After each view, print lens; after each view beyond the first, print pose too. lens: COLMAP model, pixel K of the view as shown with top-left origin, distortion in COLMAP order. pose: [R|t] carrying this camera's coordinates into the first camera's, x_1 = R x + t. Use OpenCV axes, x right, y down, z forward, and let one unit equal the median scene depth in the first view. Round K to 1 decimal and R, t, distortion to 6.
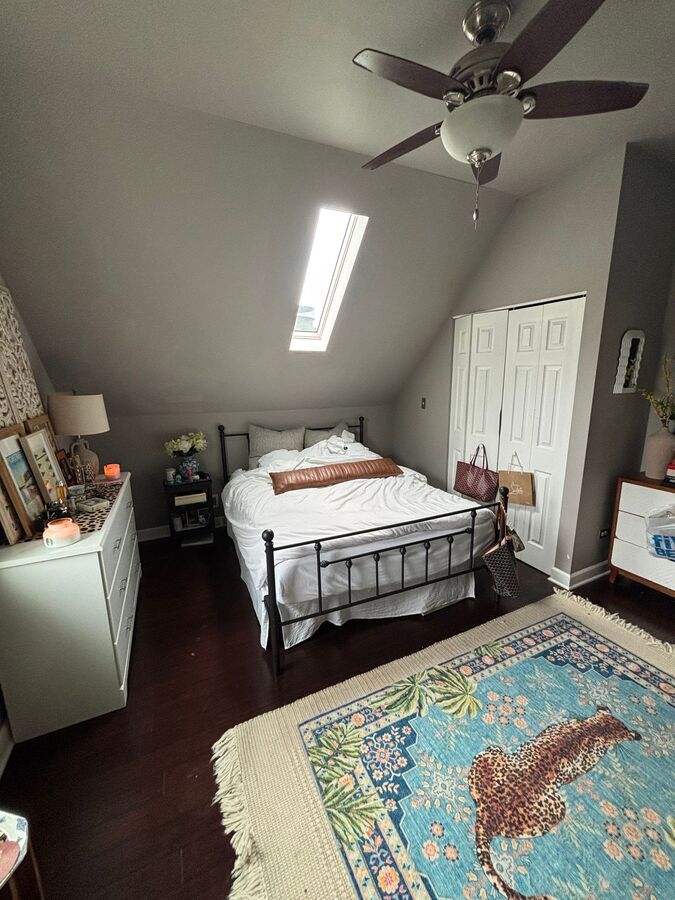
lens RADIAL K [[362.3, 0, 337.0], [0, 362.3, 450.7], [0, 0, 1]] dist [-0.001964, 0.000427]
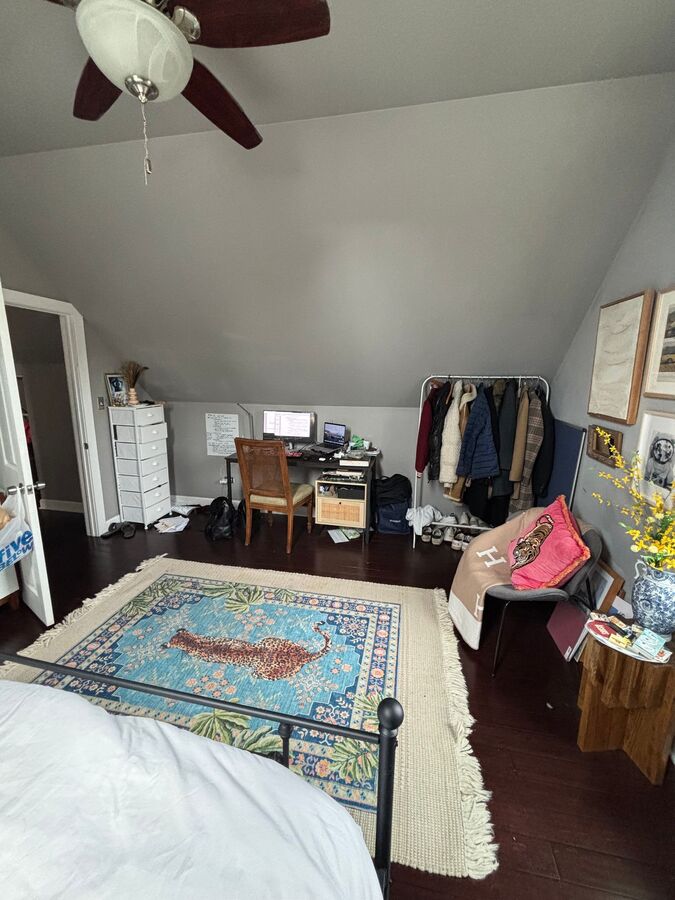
lens RADIAL K [[362.3, 0, 336.3], [0, 362.3, 446.9], [0, 0, 1]] dist [-0.001964, 0.000427]
pose [[-0.804133, -0.104520, 0.585188, -0.430050], [0.128593, 0.930526, 0.342906, -0.298110], [-0.580373, 0.350994, -0.734827, 1.460114]]
